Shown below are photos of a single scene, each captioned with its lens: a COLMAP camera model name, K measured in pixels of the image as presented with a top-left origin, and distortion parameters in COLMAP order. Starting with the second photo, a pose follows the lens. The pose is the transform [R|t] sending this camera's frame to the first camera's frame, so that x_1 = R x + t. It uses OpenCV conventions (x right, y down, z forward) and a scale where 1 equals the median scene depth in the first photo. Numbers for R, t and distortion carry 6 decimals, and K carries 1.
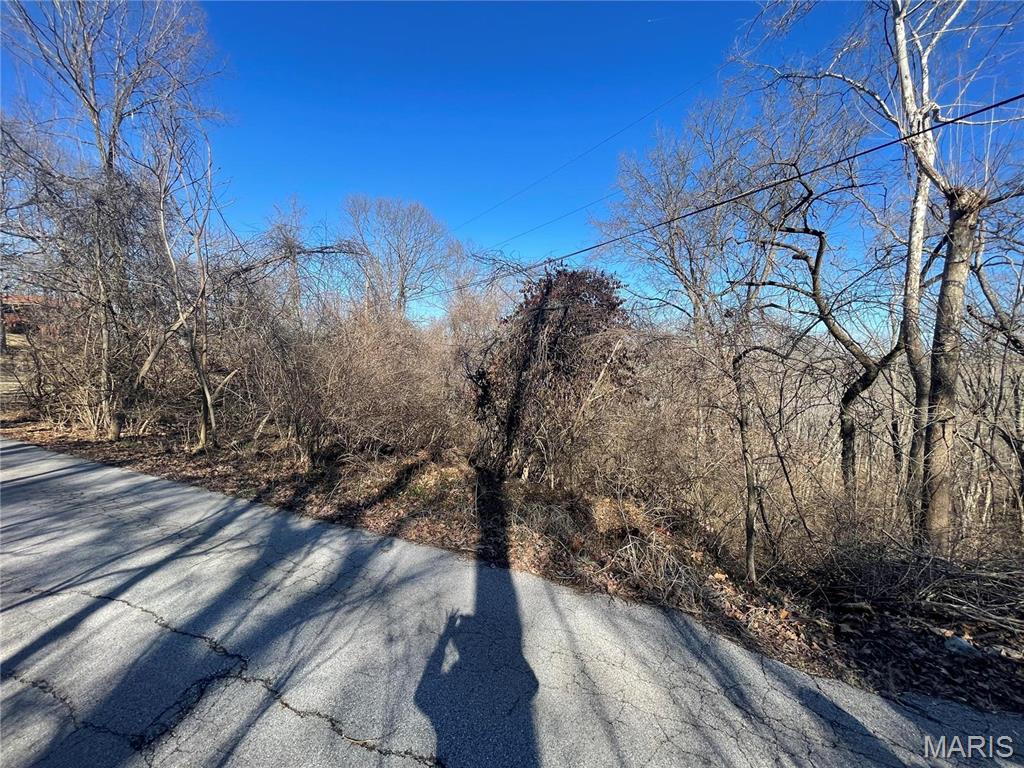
lens RADIAL K [[411.1, 0, 520.4], [0, 411.1, 389.0], [0, 0, 1]] dist [-0.002991, 0.000273]
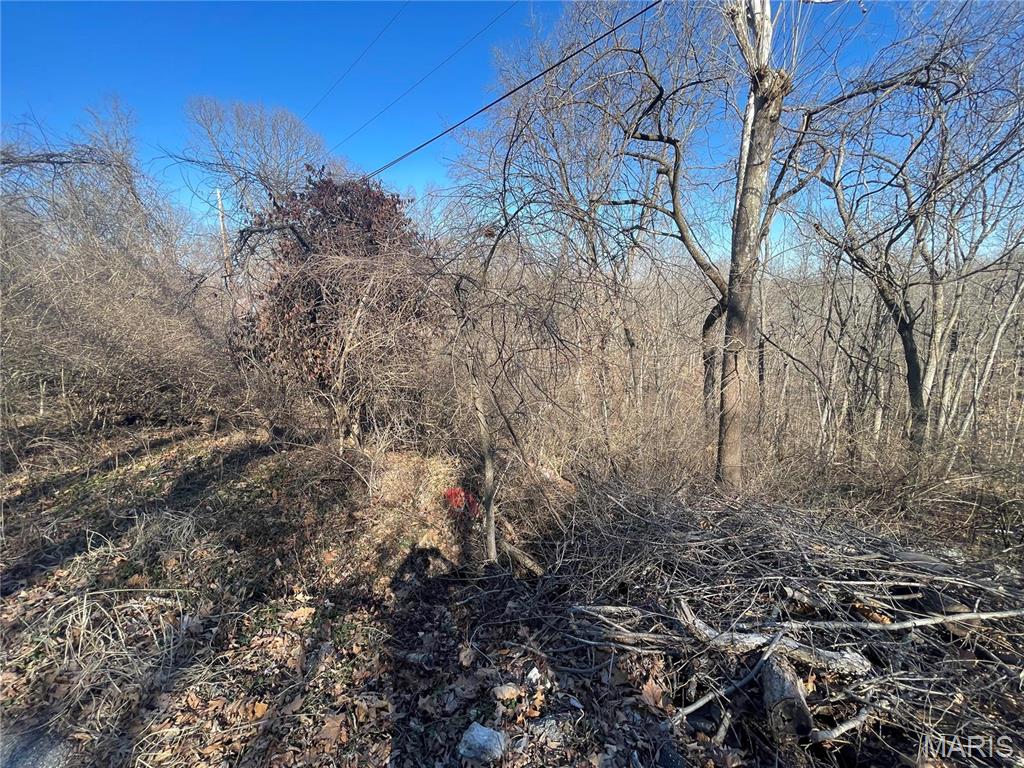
lens RADIAL K [[411.1, 0, 510.4], [0, 411.1, 389.6], [0, 0, 1]] dist [-0.002991, 0.000273]
pose [[0.989235, -0.067299, 0.129946, 0.225884], [0.045962, 0.985930, 0.160717, -0.005122], [-0.138933, -0.153015, 0.978409, 0.090542]]
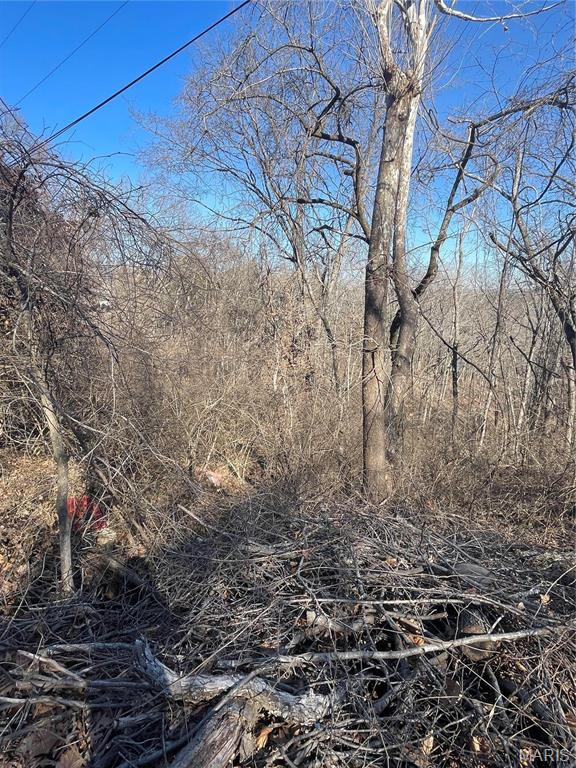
lens RADIAL K [[420.4, 0, 284.2], [0, 420.4, 373.9], [0, 0, 1]] dist [-0.001674, -0.002050]
pose [[0.968325, -0.041838, 0.246163, 0.339924], [0.011118, 0.992109, 0.124886, 0.006165], [-0.249446, -0.118194, 0.961149, 0.095236]]
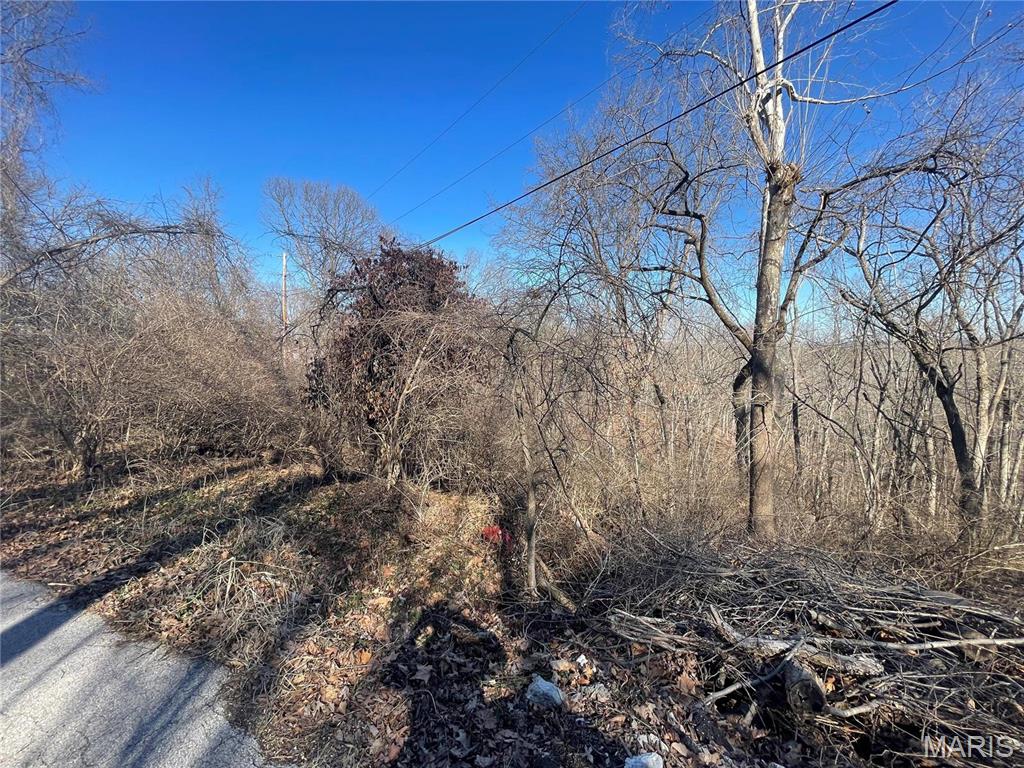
lens RADIAL K [[411.1, 0, 510.9], [0, 411.1, 388.2], [0, 0, 1]] dist [-0.002991, 0.000273]
pose [[0.997278, -0.018759, 0.071306, 0.203105], [0.017271, 0.999621, 0.021422, 0.003280], [-0.071681, -0.020133, 0.997224, 0.043235]]
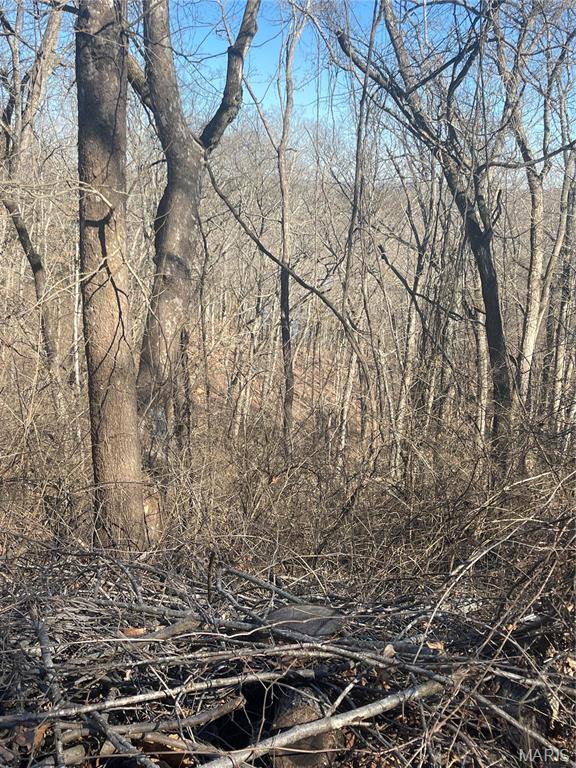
lens RADIAL K [[872.6, 0, 287.5], [0, 872.6, 381.1], [0, 0, 1]] dist [0.034788, 0.000000]
pose [[0.804829, -0.093971, 0.586021, 0.363444], [-0.005650, 0.986128, 0.165890, 0.047197], [-0.593480, -0.136824, 0.793133, 0.109748]]
